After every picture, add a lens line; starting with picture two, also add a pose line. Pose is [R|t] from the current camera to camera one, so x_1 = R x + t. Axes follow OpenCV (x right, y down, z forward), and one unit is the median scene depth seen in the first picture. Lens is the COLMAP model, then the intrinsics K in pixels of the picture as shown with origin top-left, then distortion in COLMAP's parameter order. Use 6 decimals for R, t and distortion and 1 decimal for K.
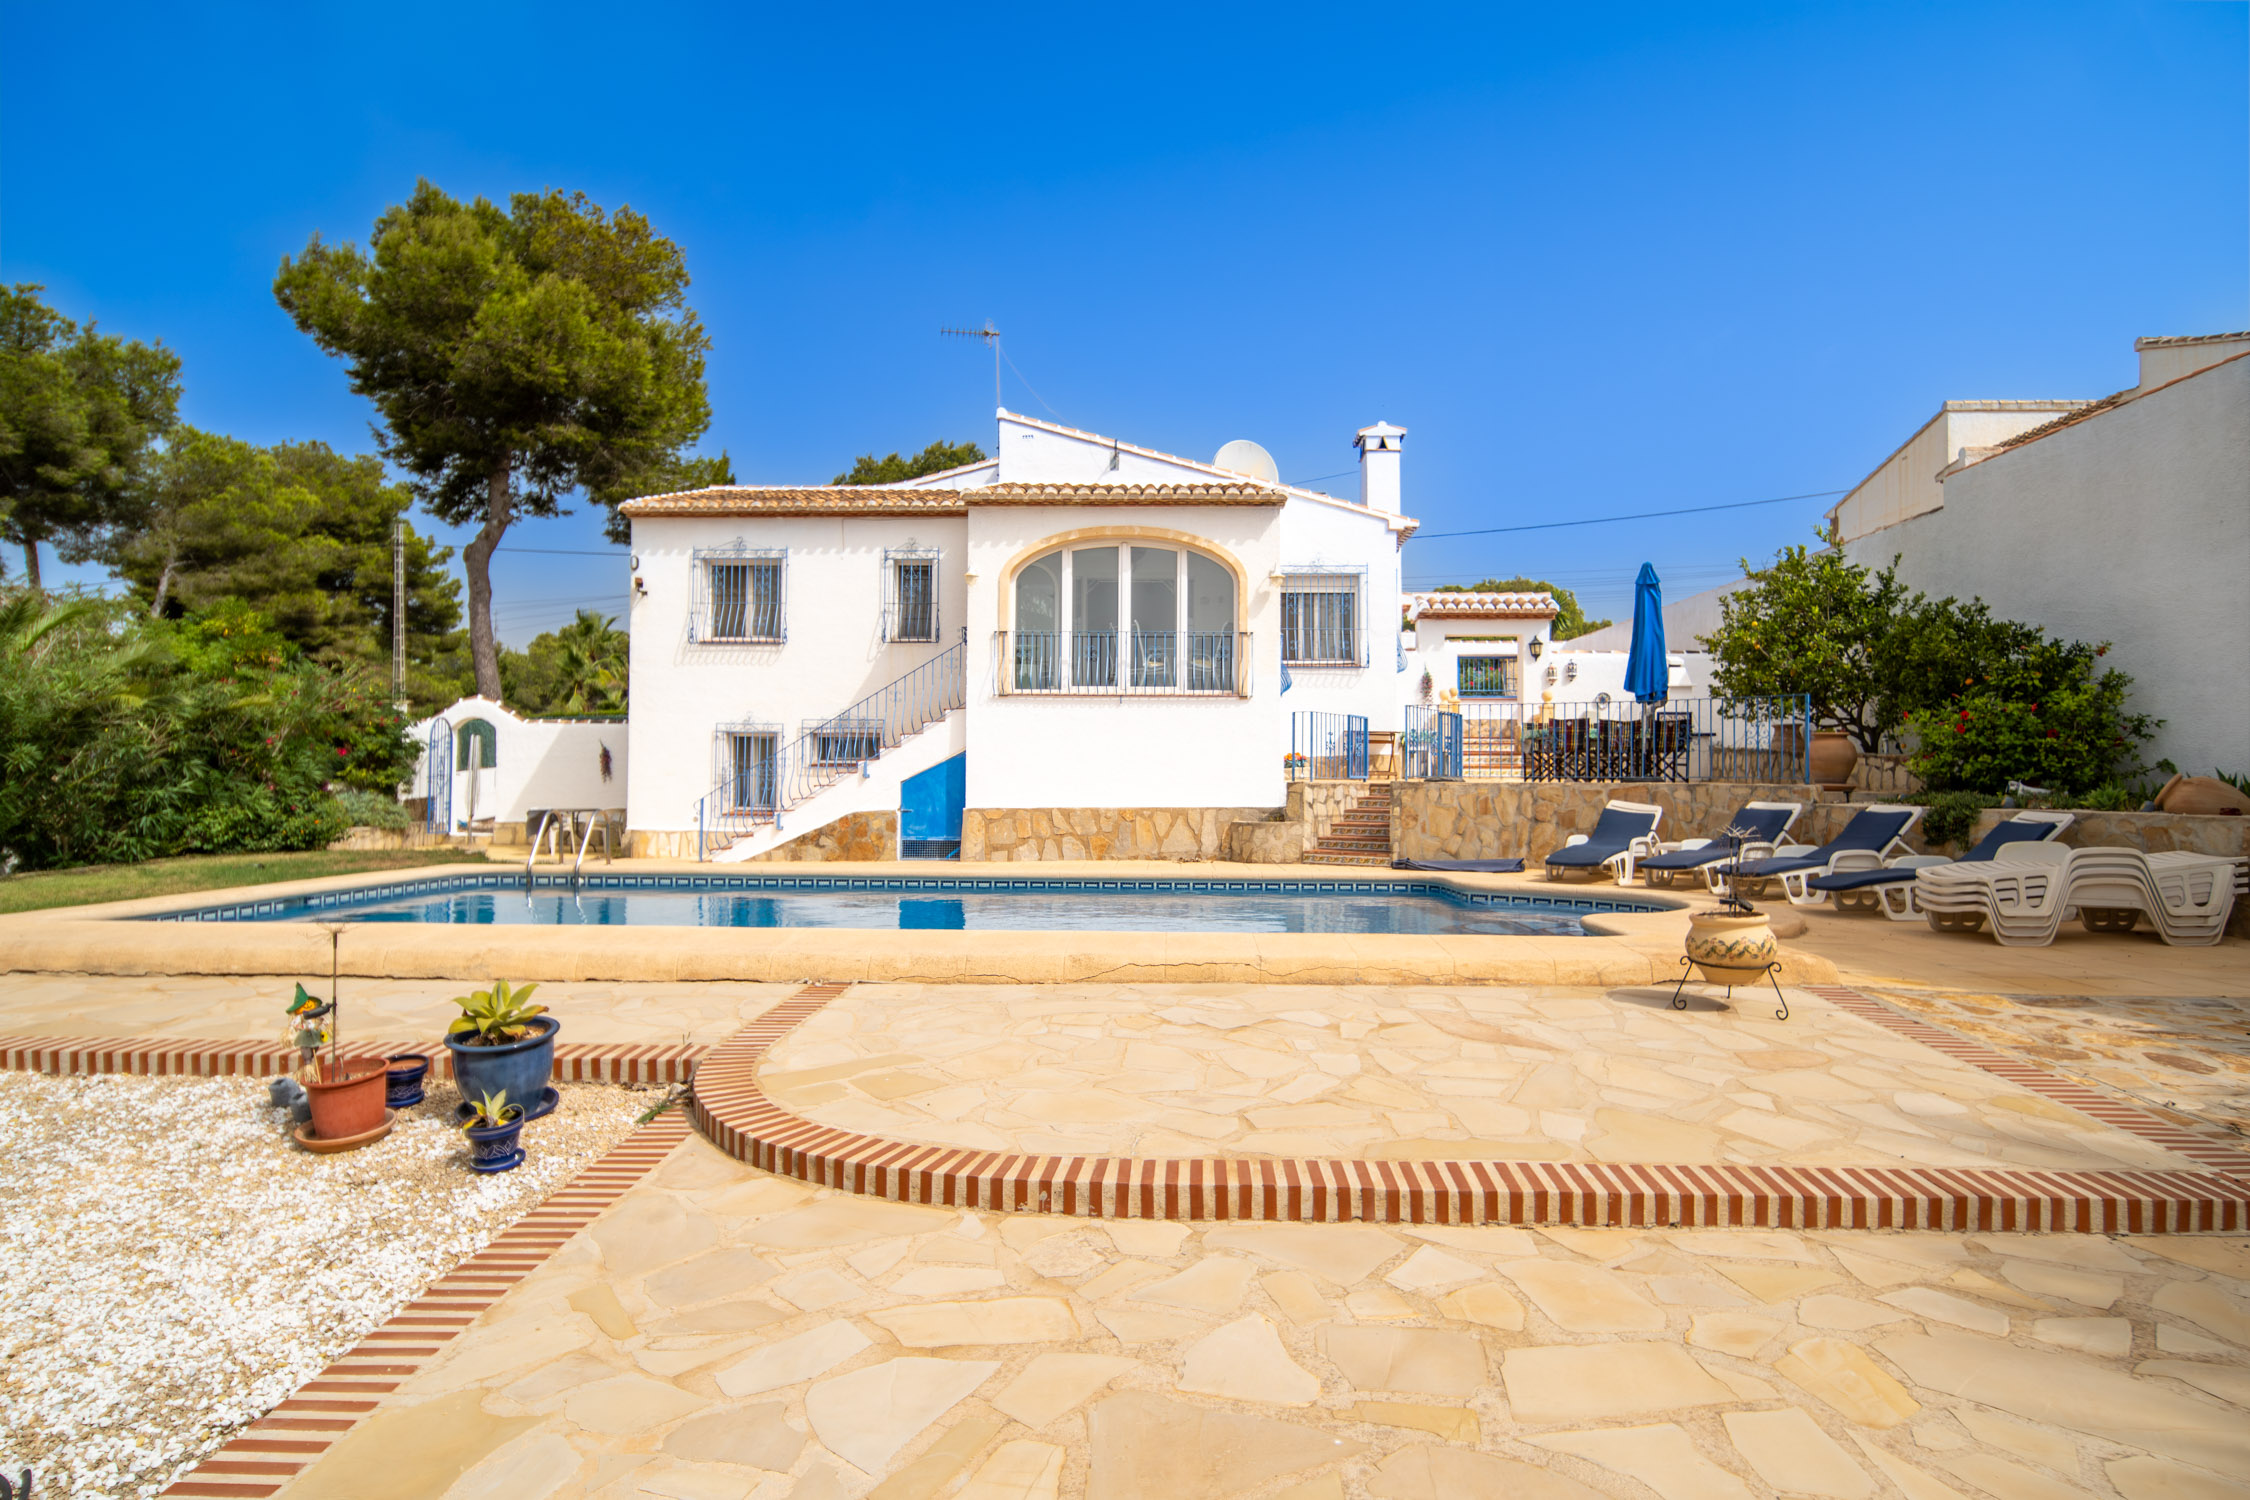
lens RADIAL K [[1206.1, 0, 1129.2], [0, 1206.1, 751.1], [0, 0, 1]] dist [-0.005122, 0.001343]
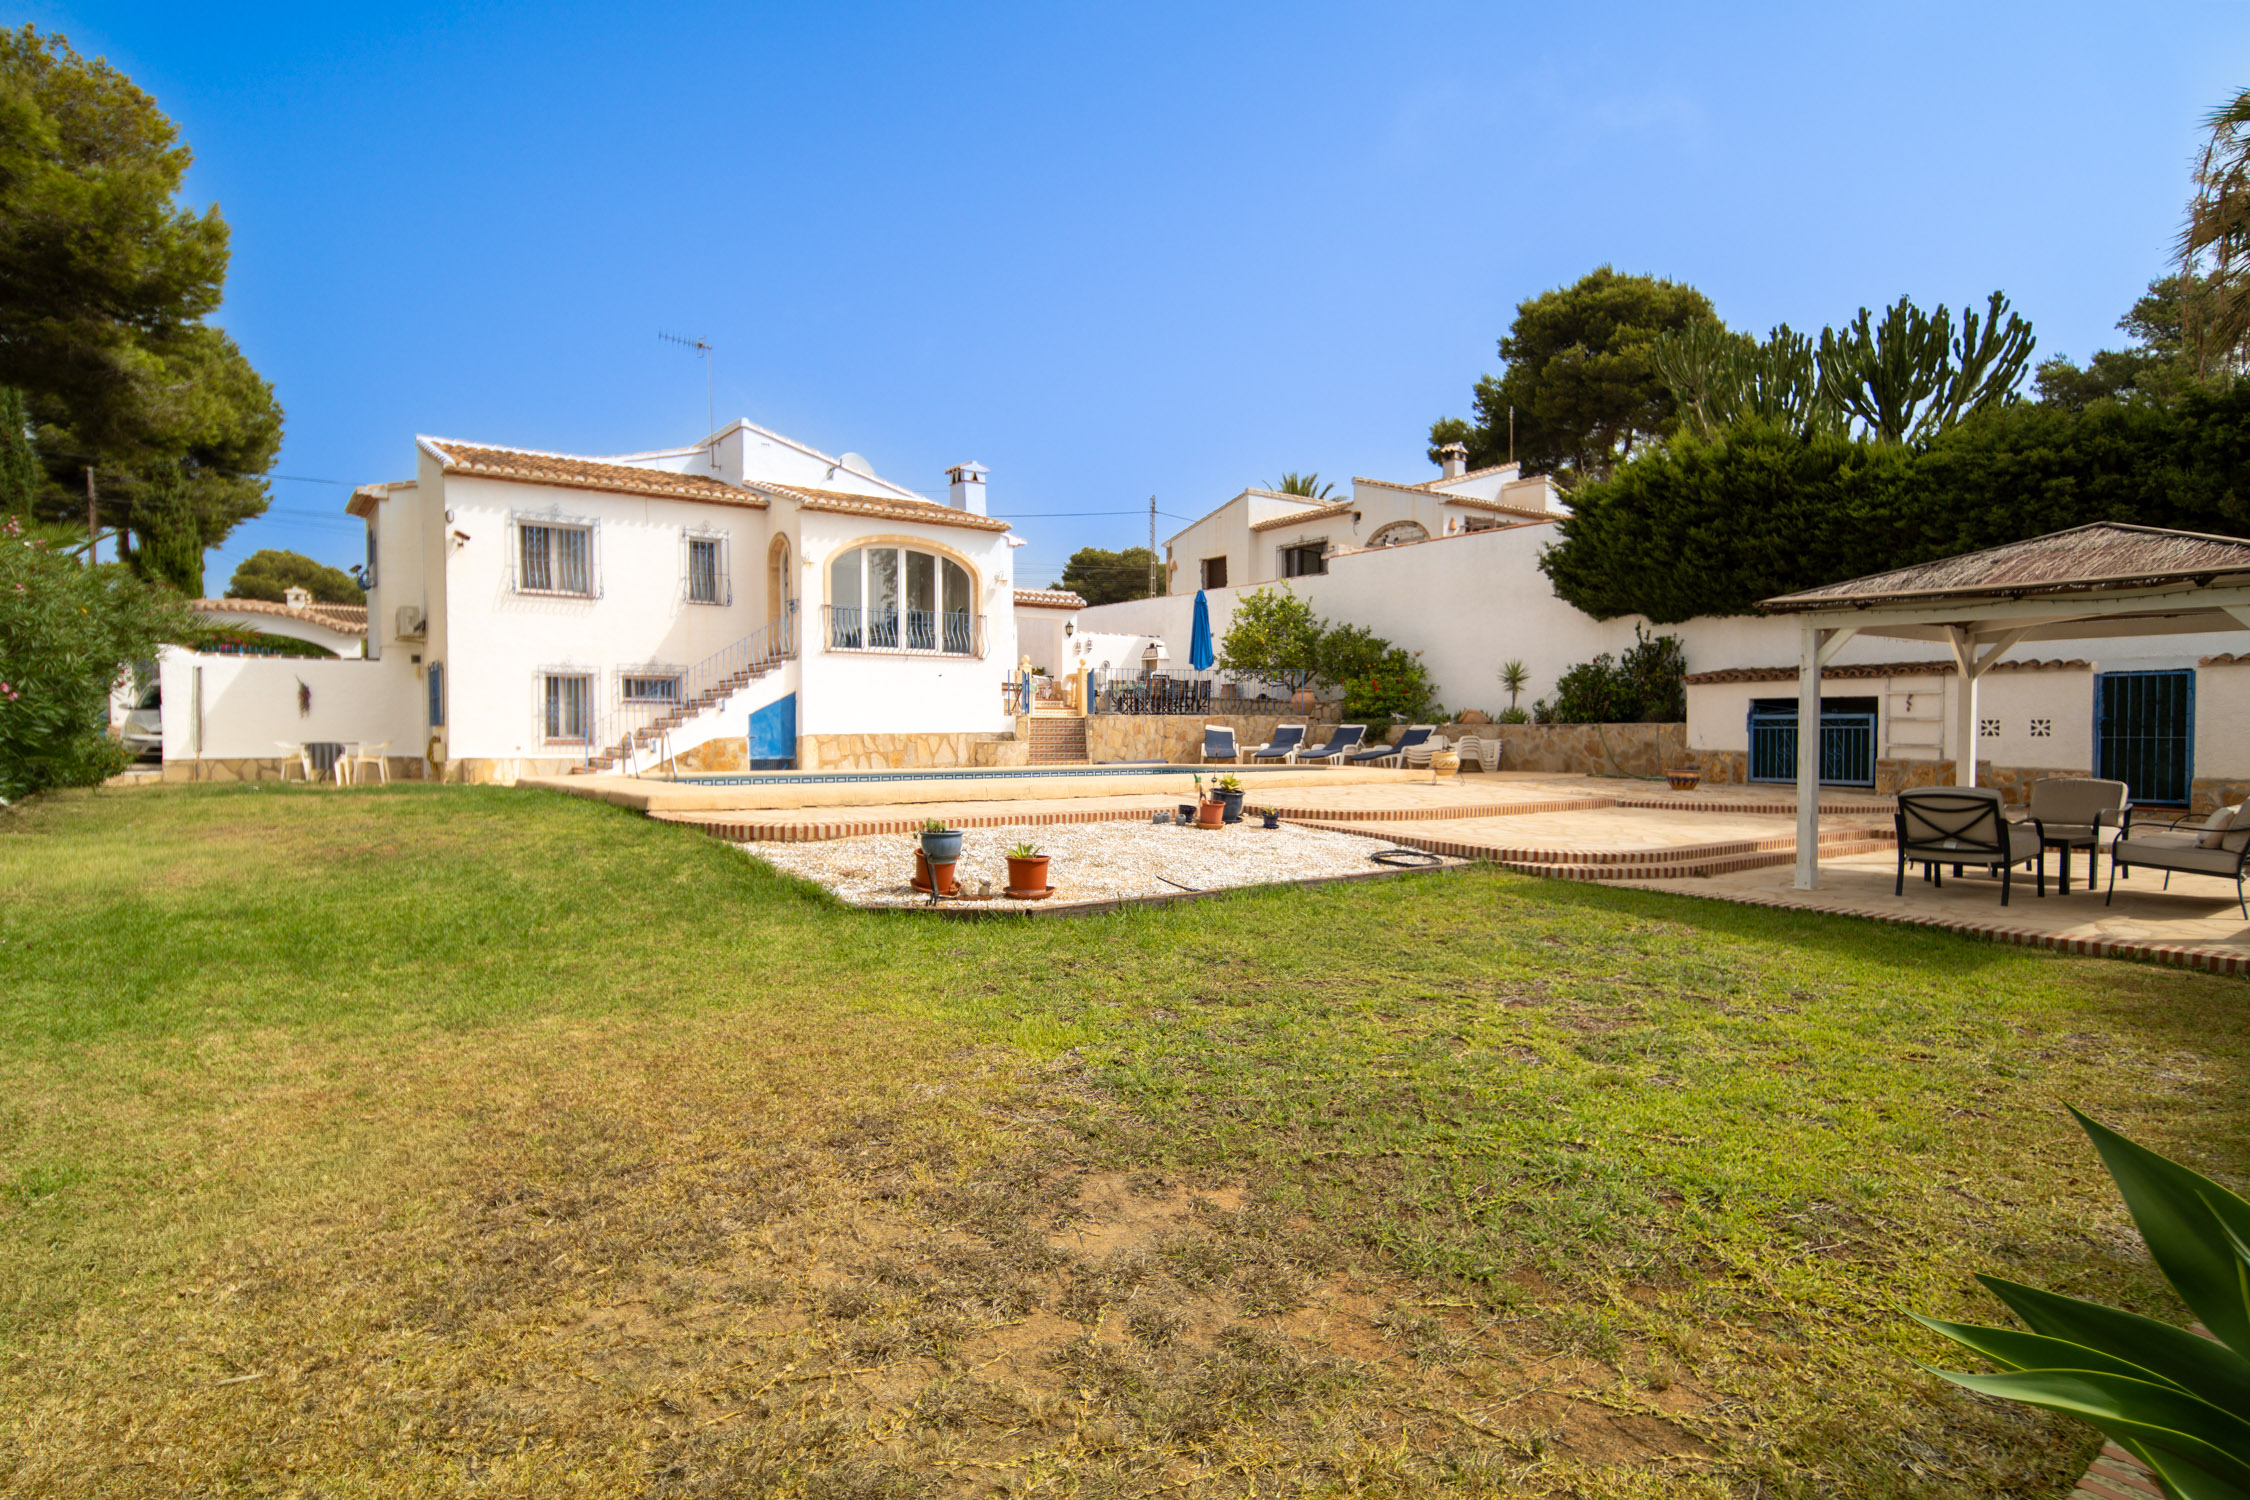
lens RADIAL K [[1206.1, 0, 1129.2], [0, 1206.1, 751.1], [0, 0, 1]] dist [-0.005122, 0.001343]
pose [[0.783395, -0.015187, 0.621339, -0.680314], [-0.010821, 0.999217, 0.038067, 0.010557], [-0.621430, -0.036545, 0.782617, -0.284345]]
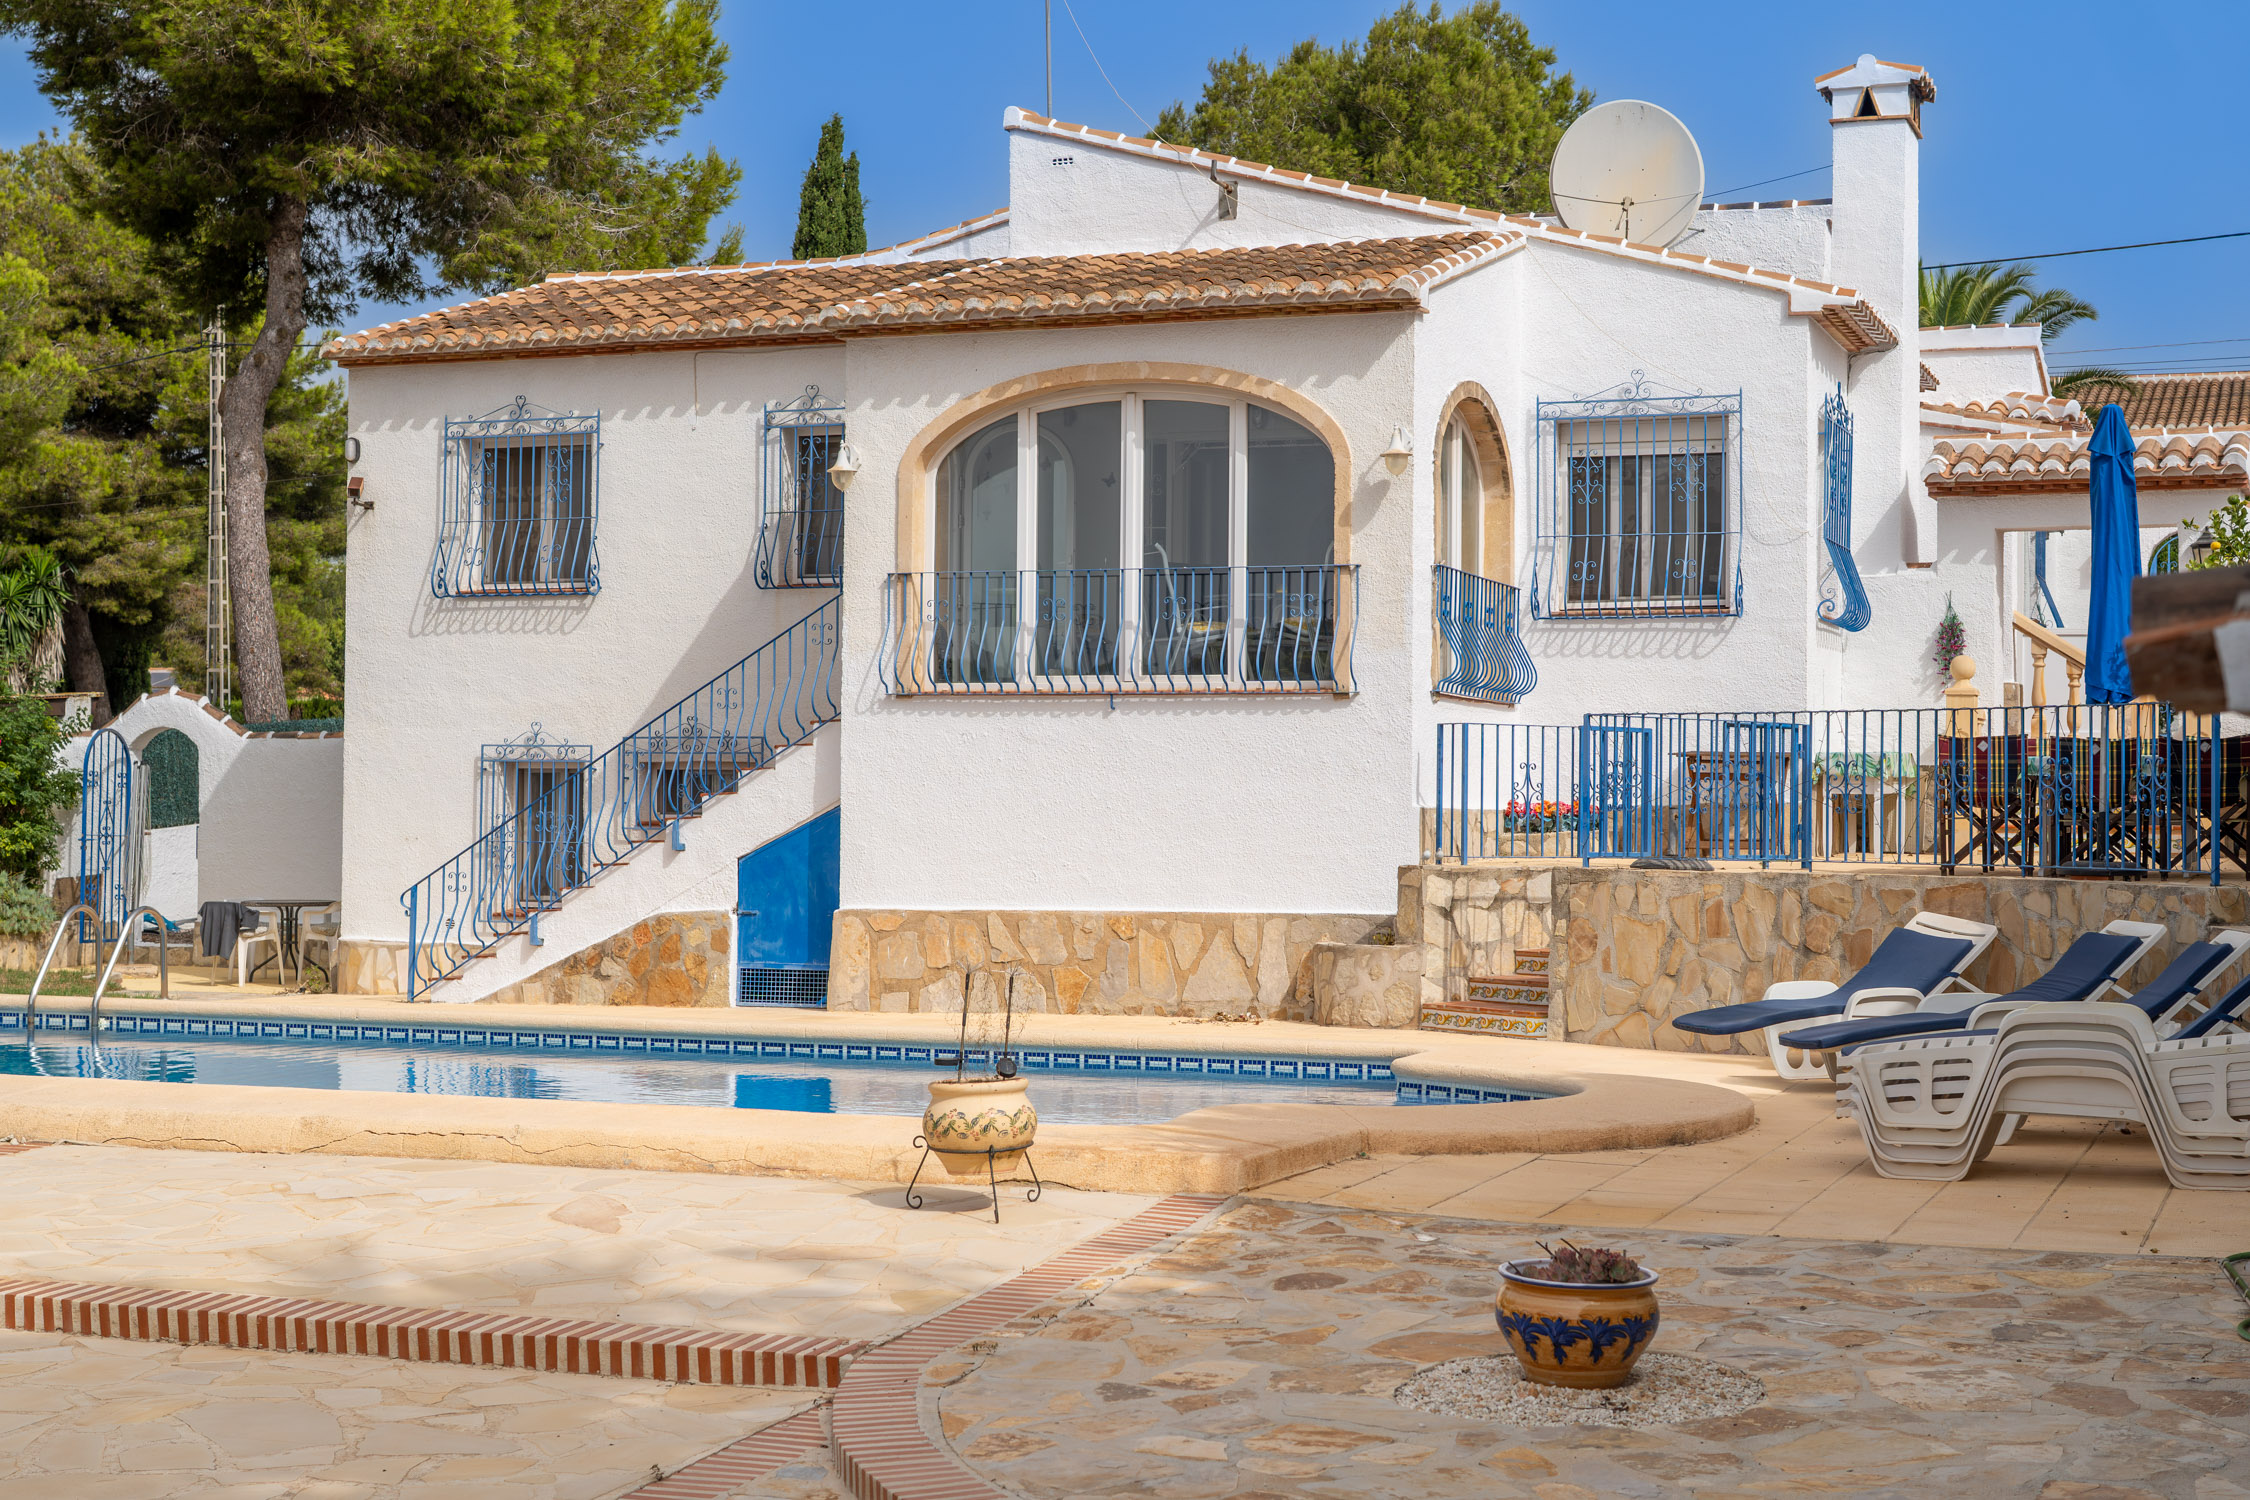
lens RADIAL K [[3268.9, 0, 1119.8], [0, 3268.9, 757.7], [0, 0, 1]] dist [0.003435, -0.057759]
pose [[0.942252, -0.003559, -0.334886, 0.454796], [0.005554, 0.999972, 0.004998, -0.025636], [0.334859, -0.006569, 0.942245, -0.306428]]
